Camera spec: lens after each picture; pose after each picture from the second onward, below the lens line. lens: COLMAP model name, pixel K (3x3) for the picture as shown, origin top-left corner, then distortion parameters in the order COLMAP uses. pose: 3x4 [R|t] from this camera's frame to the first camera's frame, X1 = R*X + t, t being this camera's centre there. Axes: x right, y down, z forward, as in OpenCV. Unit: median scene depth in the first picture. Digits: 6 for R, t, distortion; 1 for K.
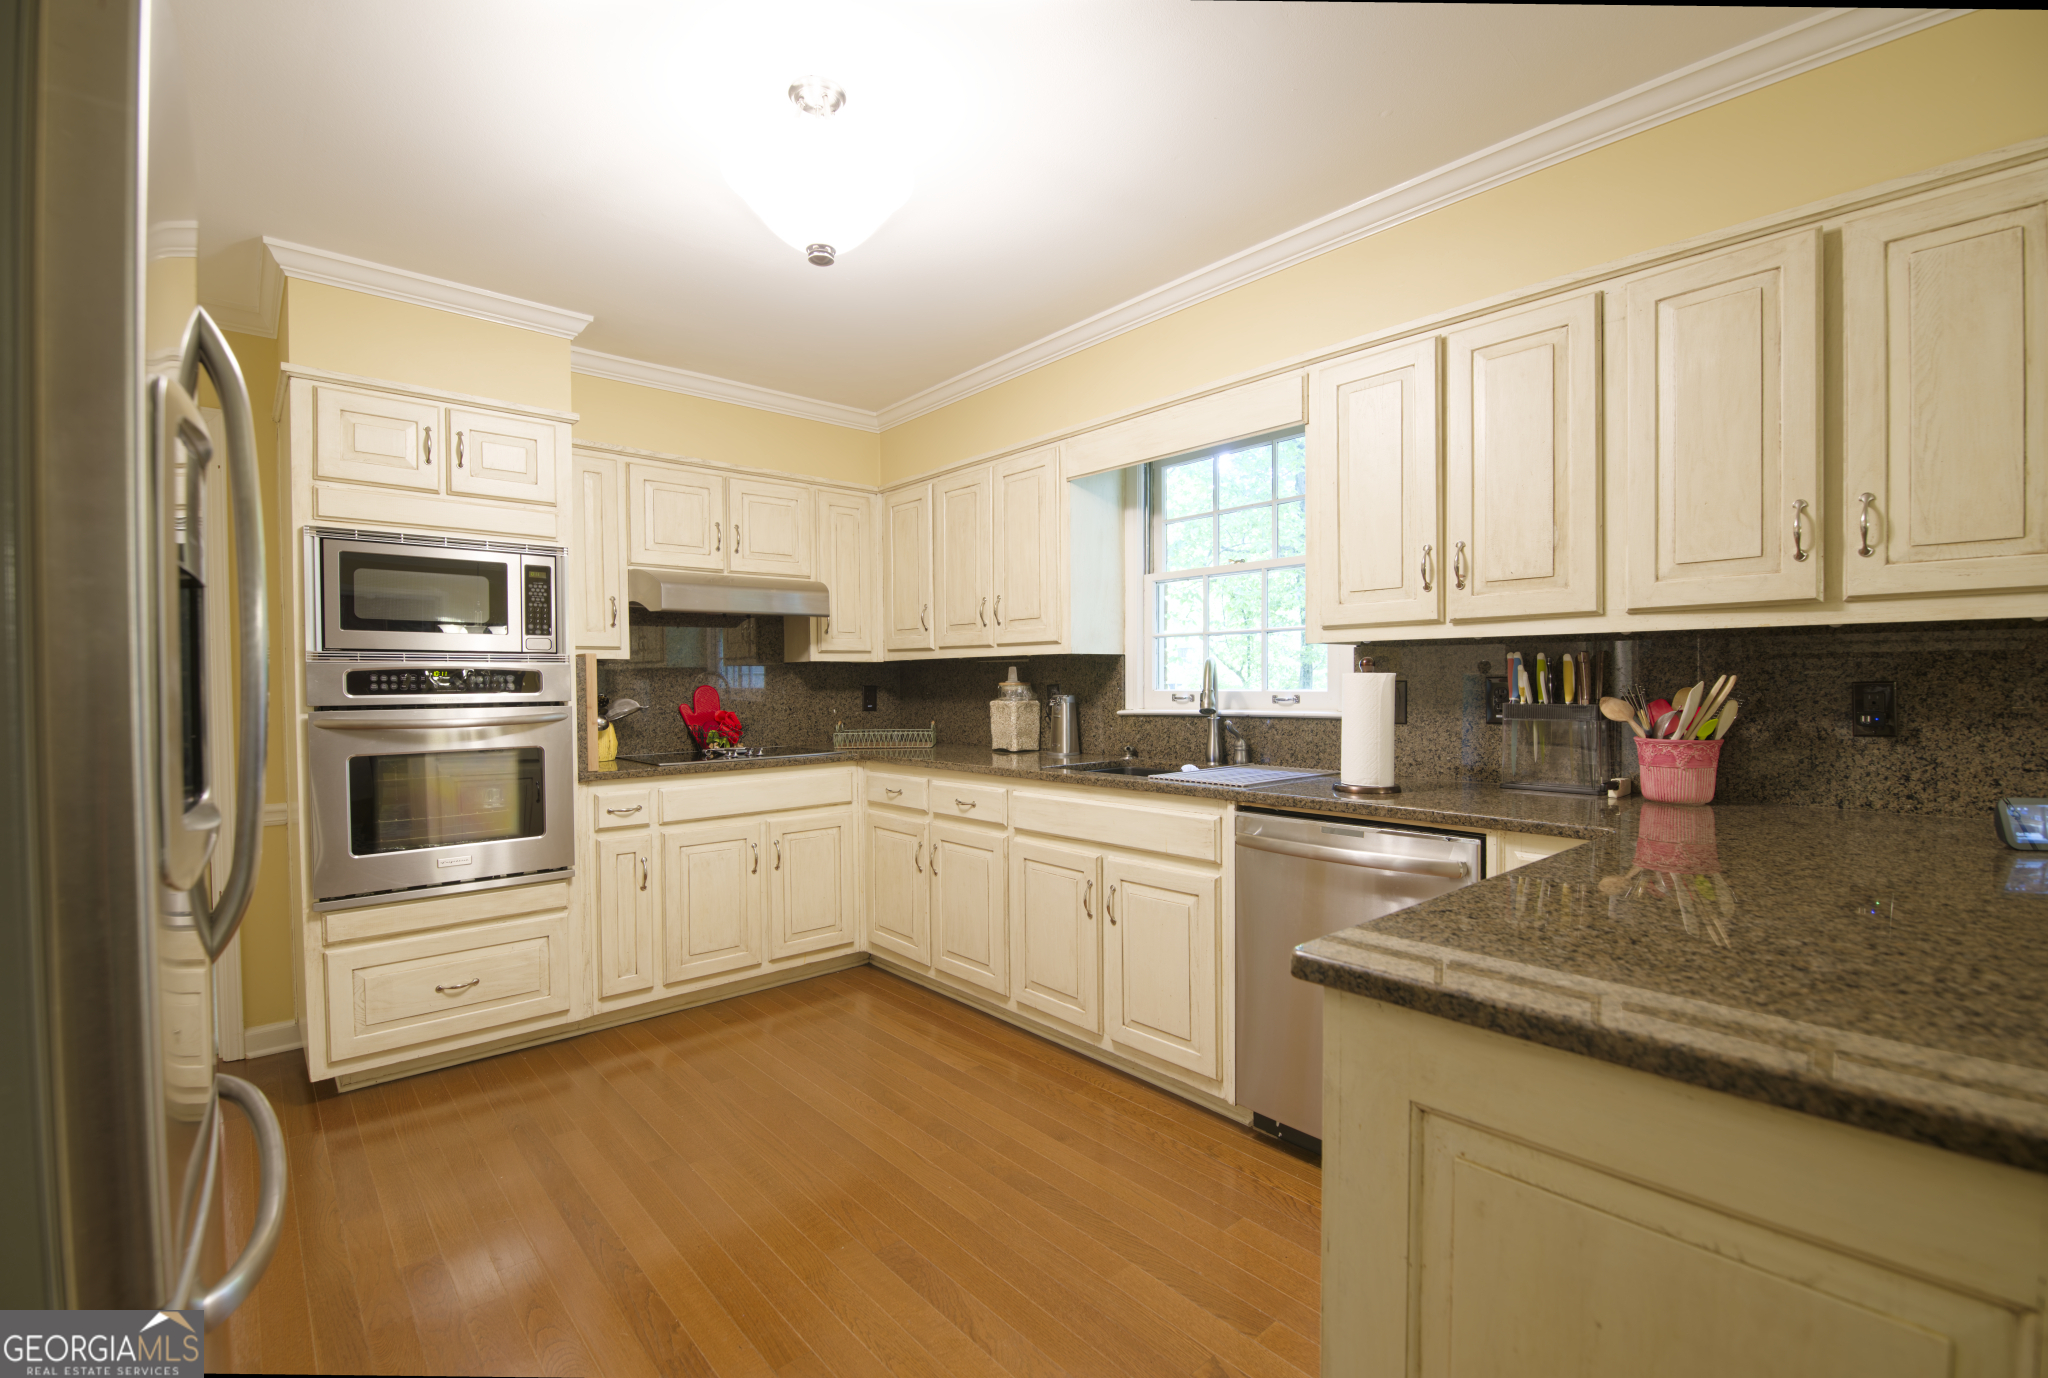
lens RADIAL K [[916.3, 0, 1024.2], [0, 916.3, 704.7], [0, 0, 1]] dist [-0.010202, -0.000020]
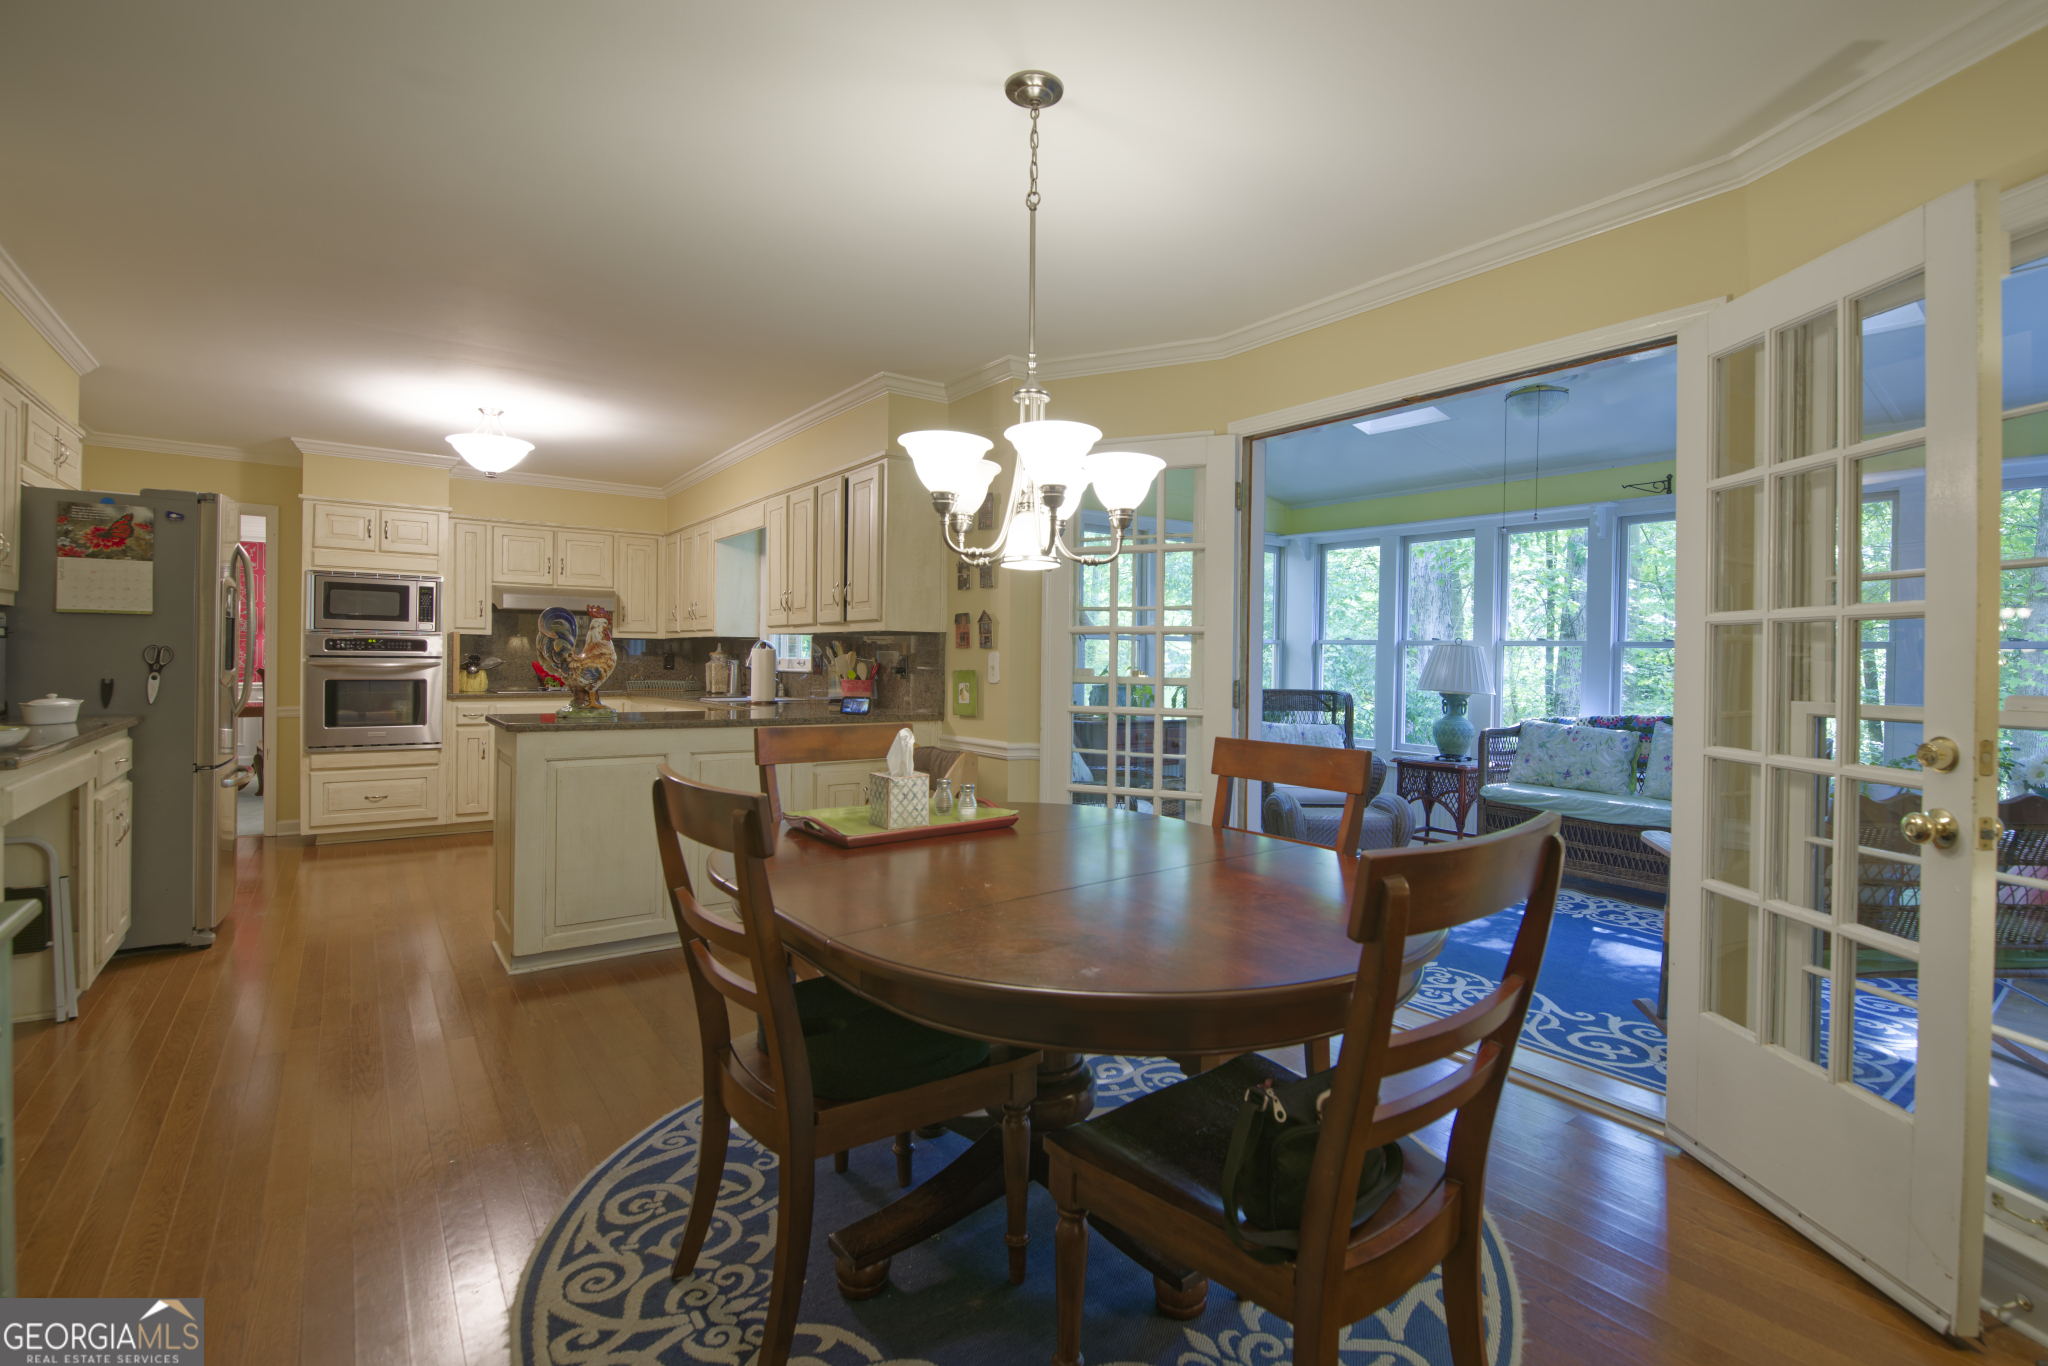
lens RADIAL K [[927.5, 0, 1023.1], [0, 927.5, 664.8], [0, 0, 1]] dist [-0.000482, -0.004197]
pose [[0.996484, 0.020696, -0.081191, 0.899294], [-0.022229, 0.999591, -0.018019, 0.022185], [0.080785, 0.019761, 0.996536, -0.864747]]
